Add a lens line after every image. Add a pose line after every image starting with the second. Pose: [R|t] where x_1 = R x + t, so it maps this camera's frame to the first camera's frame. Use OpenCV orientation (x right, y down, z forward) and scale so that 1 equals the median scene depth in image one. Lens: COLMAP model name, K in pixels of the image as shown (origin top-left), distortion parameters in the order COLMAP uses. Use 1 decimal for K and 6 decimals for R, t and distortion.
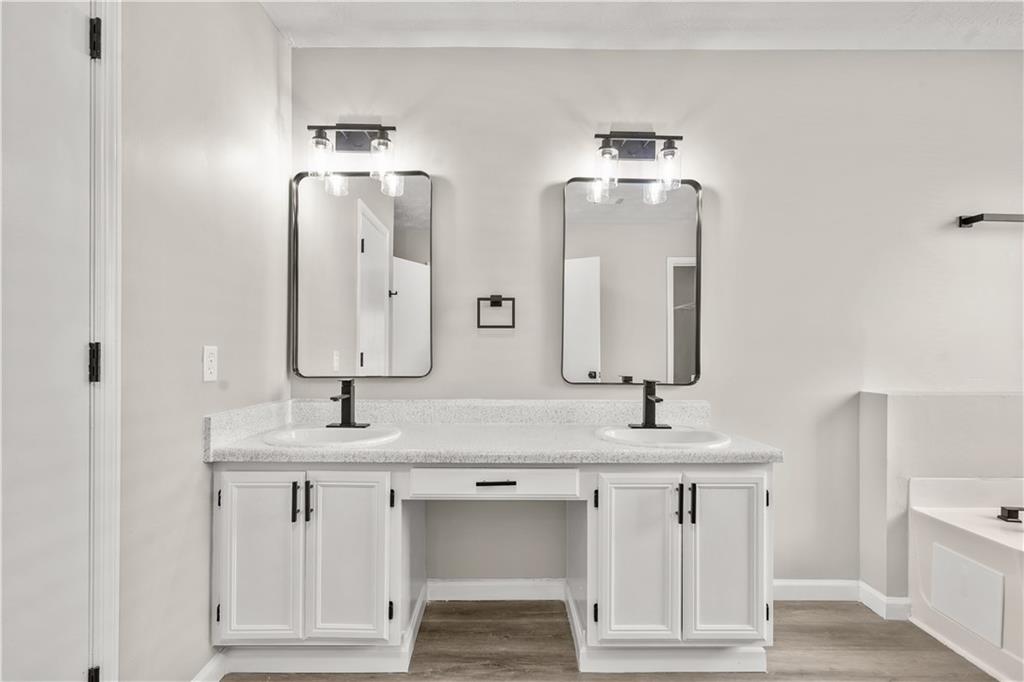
lens RADIAL K [[465.4, 0, 507.7], [0, 465.4, 347.3], [0, 0, 1]] dist [-0.004132, 0.002159]
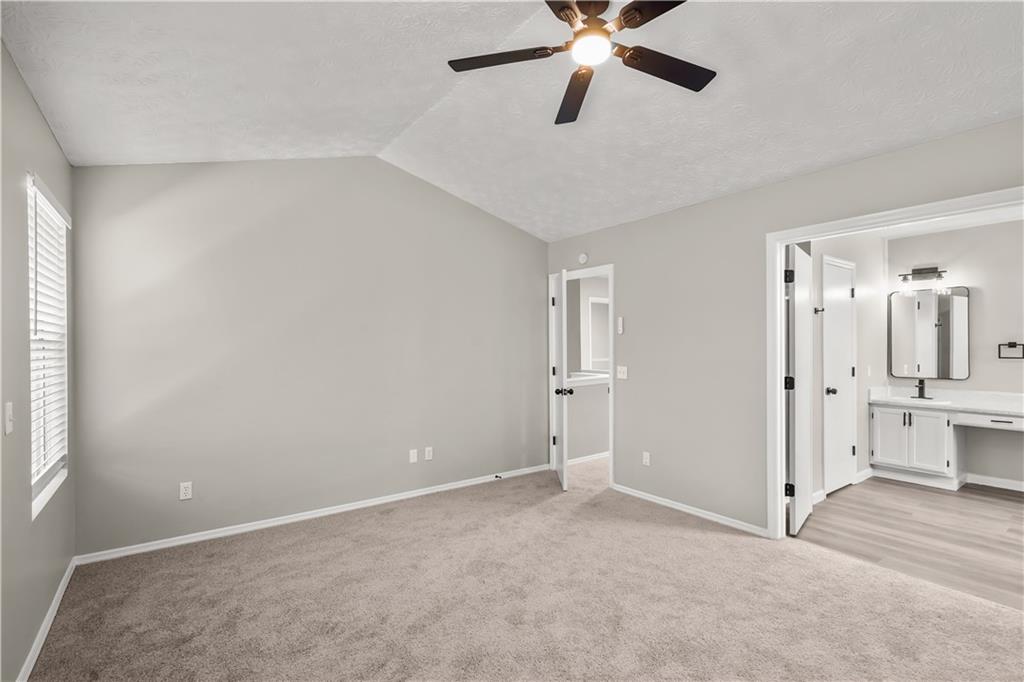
lens RADIAL K [[465.4, 0, 509.4], [0, 465.4, 343.3], [0, 0, 1]] dist [-0.004132, 0.002159]
pose [[0.570745, -0.006074, -0.821105, 0.424000], [0.013405, 0.999908, 0.001921, -0.151753], [0.821018, -0.012104, 0.570774, -2.163145]]
